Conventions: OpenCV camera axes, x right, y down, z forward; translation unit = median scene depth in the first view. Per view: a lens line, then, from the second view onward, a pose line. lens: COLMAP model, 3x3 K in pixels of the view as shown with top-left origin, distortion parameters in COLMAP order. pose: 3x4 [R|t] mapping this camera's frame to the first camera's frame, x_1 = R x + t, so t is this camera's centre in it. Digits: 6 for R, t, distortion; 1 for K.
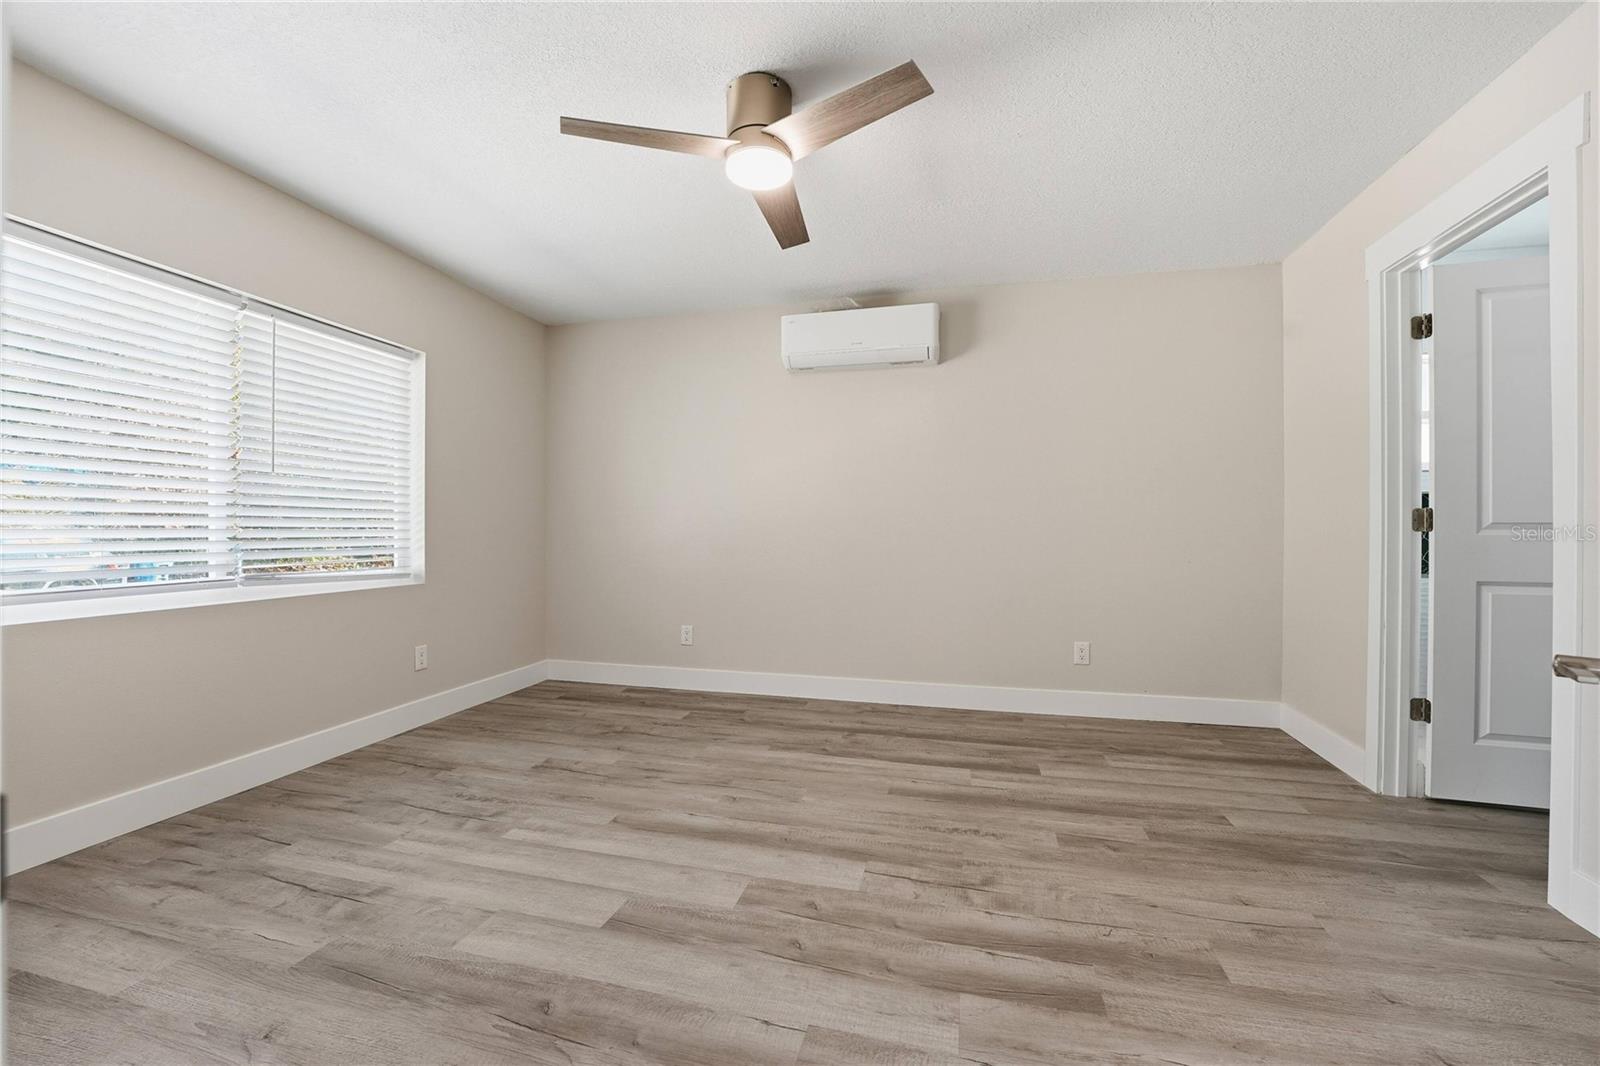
lens RADIAL K [[656.9, 0, 797.6], [0, 656.9, 529.4], [0, 0, 1]] dist [-0.023657, 0.000728]
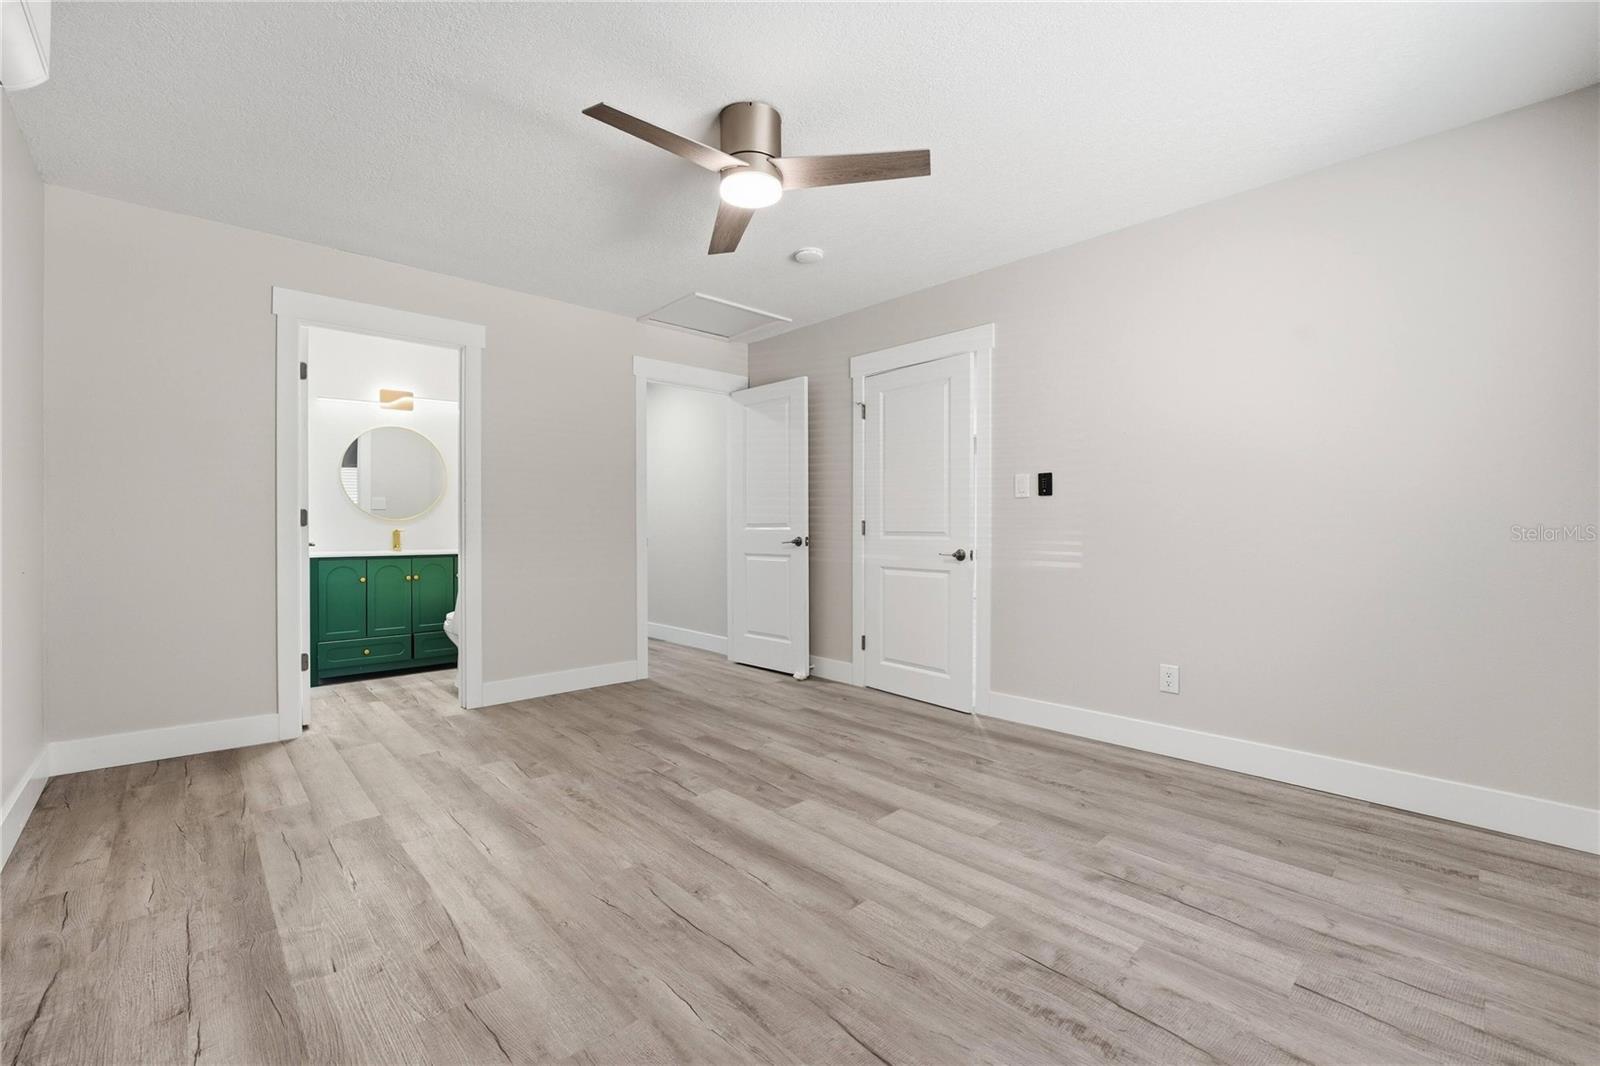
lens RADIAL K [[656.9, 0, 797.6], [0, 656.9, 529.4], [0, 0, 1]] dist [-0.023657, 0.000728]
pose [[-0.848181, -0.005817, 0.529675, -0.679841], [-0.004643, 0.999983, 0.003546, -0.000979], [-0.529686, 0.000549, -0.848193, 1.829906]]
